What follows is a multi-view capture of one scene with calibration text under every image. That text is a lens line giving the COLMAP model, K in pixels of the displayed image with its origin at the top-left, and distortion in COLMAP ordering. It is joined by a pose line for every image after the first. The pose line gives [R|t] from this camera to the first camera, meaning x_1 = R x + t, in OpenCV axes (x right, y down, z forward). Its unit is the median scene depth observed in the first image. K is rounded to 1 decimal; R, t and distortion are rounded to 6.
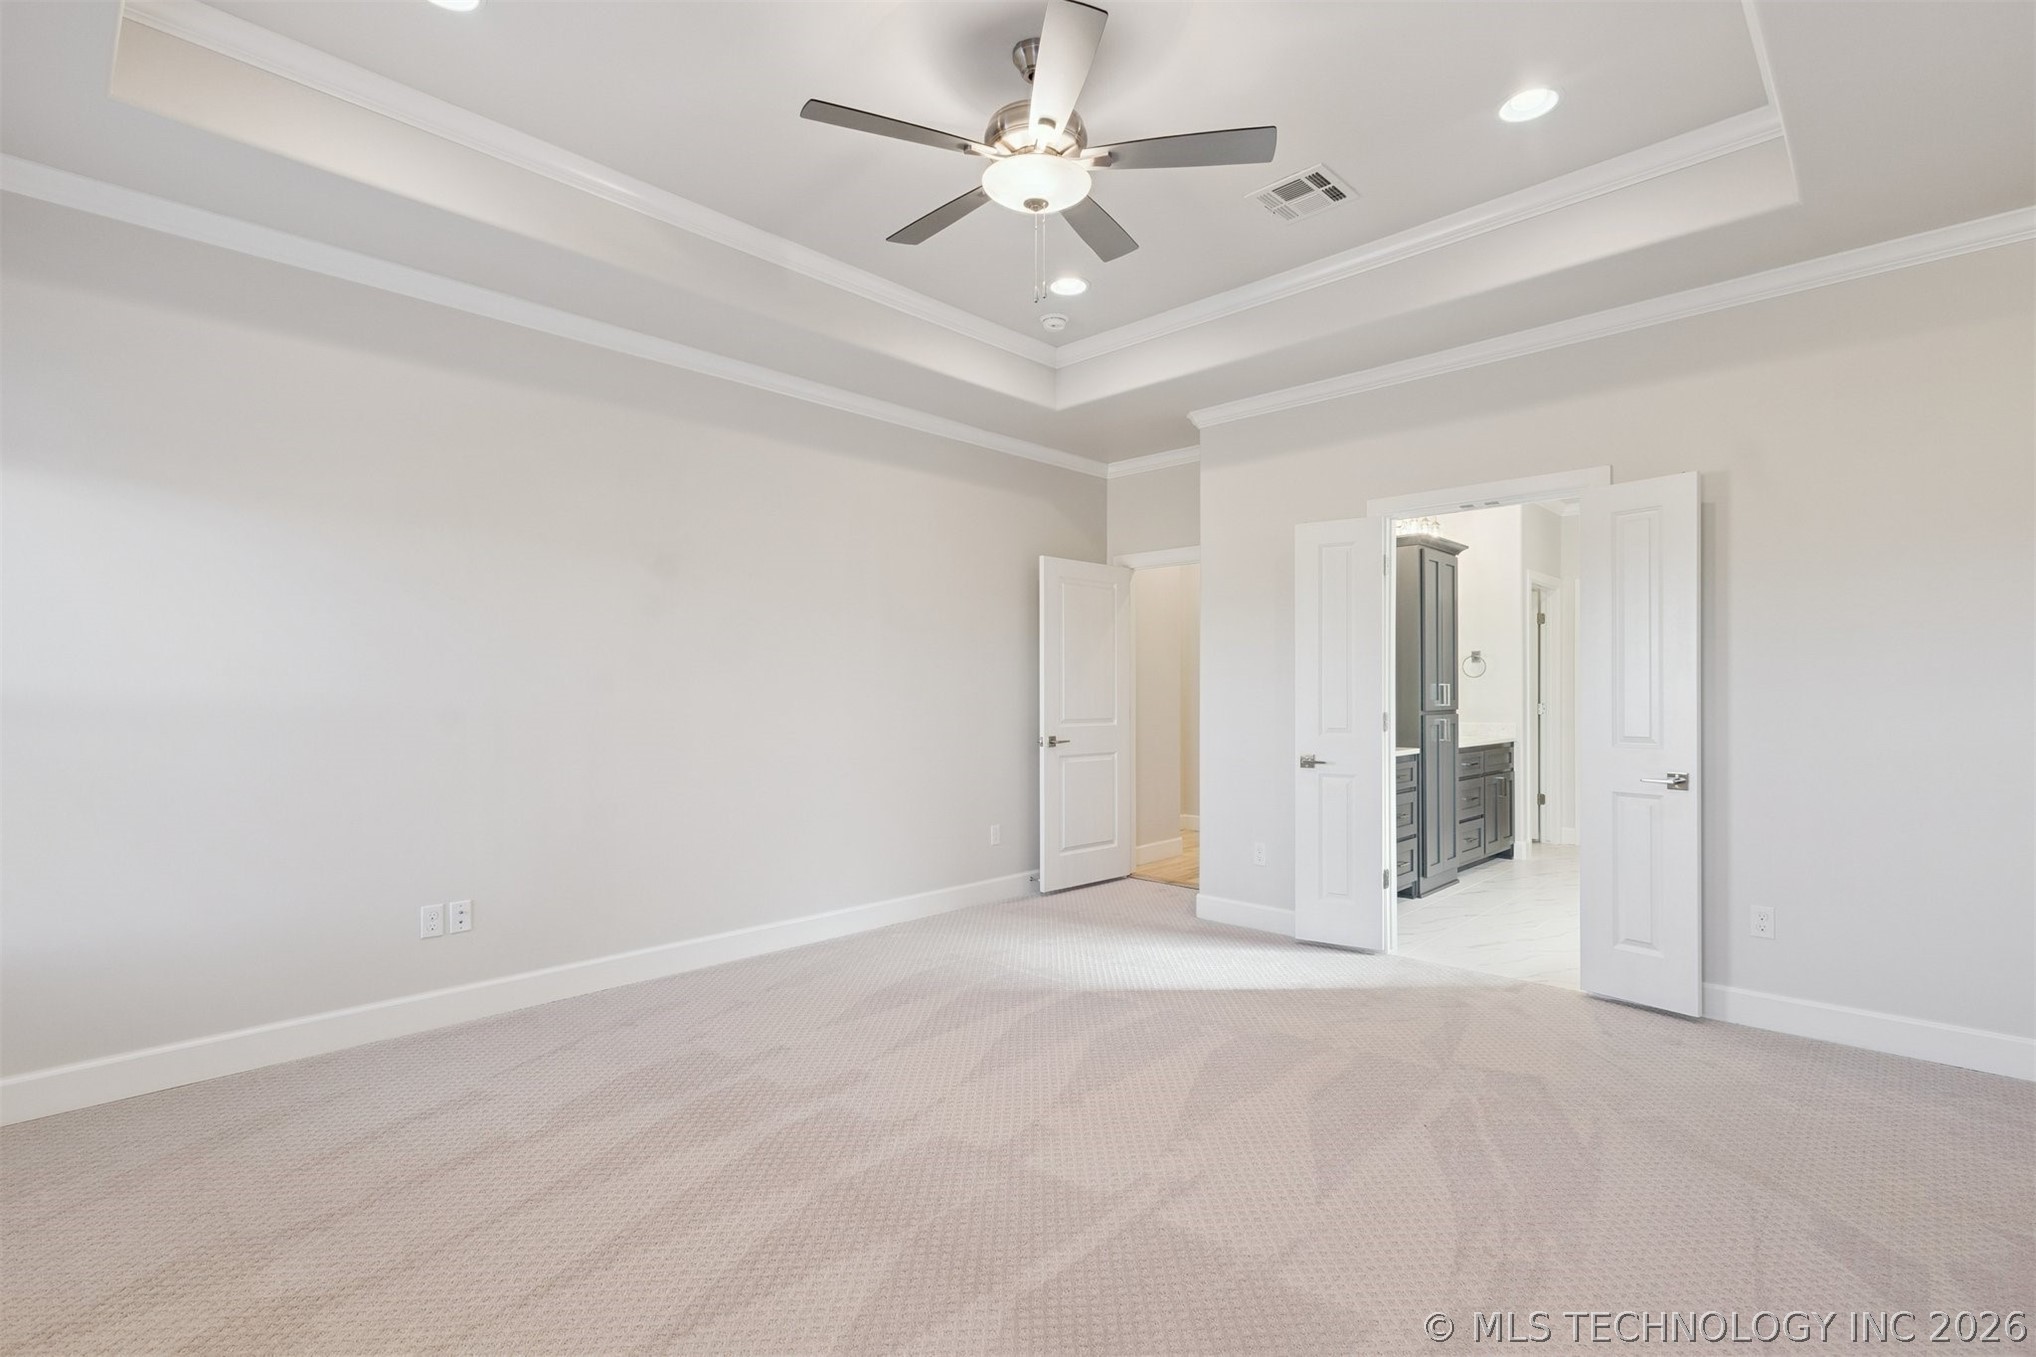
lens RADIAL K [[935.5, 0, 1017.2], [0, 935.5, 691.6], [0, 0, 1]] dist [0.006420, -0.002815]
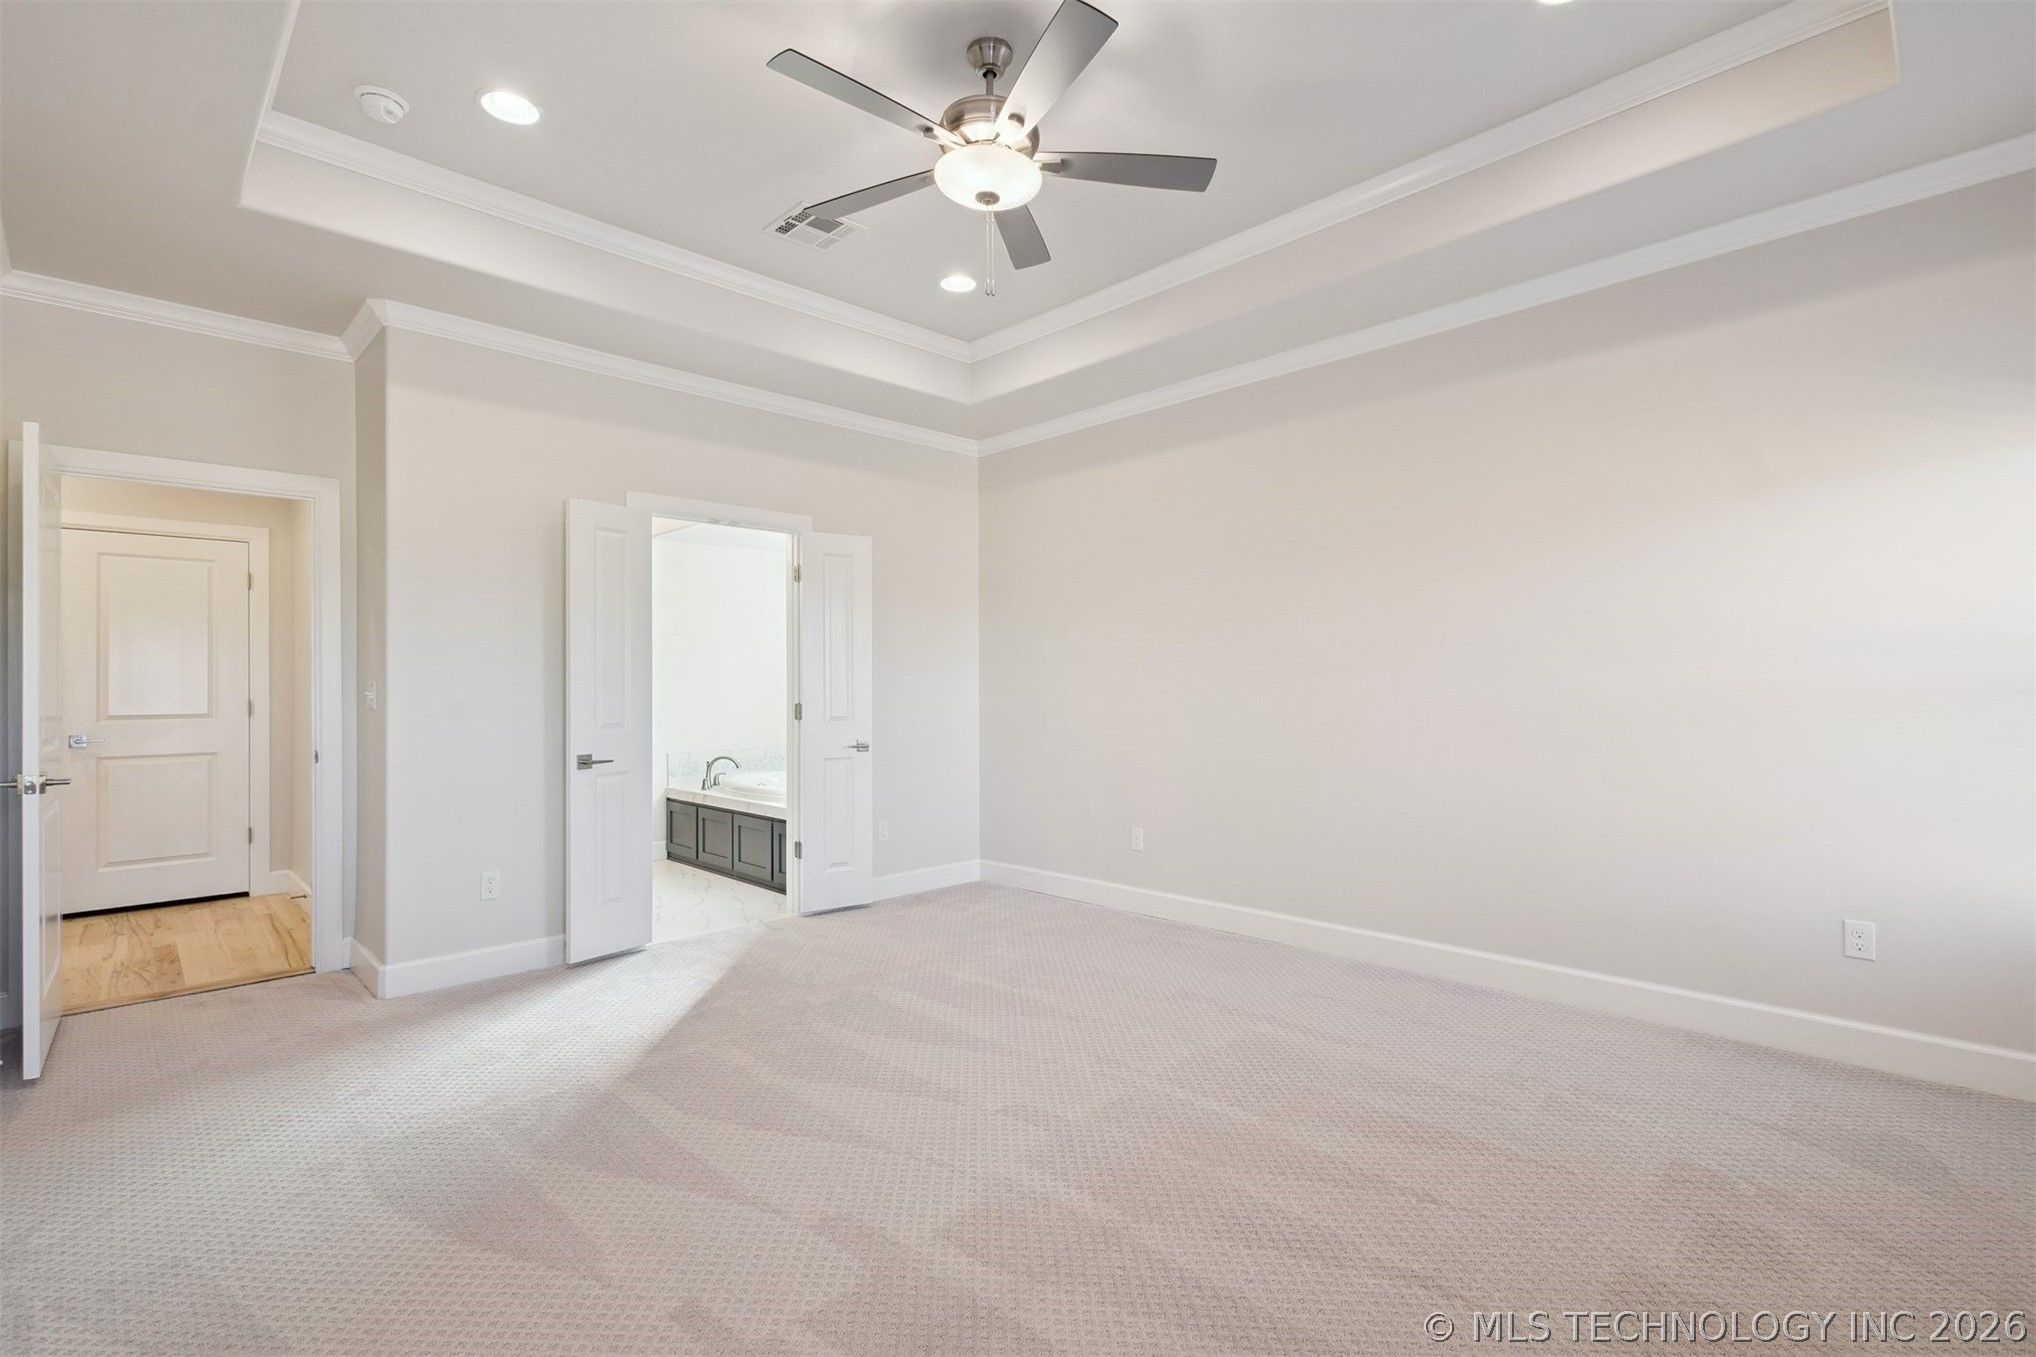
lens RADIAL K [[935.5, 0, 1017.0], [0, 935.5, 675.6], [0, 0, 1]] dist [0.006420, -0.002815]
pose [[0.033010, 0.011147, 0.999393, -0.671122], [0.003230, 0.999931, -0.011259, 0.002834], [-0.999450, 0.003600, 0.032972, 0.635526]]
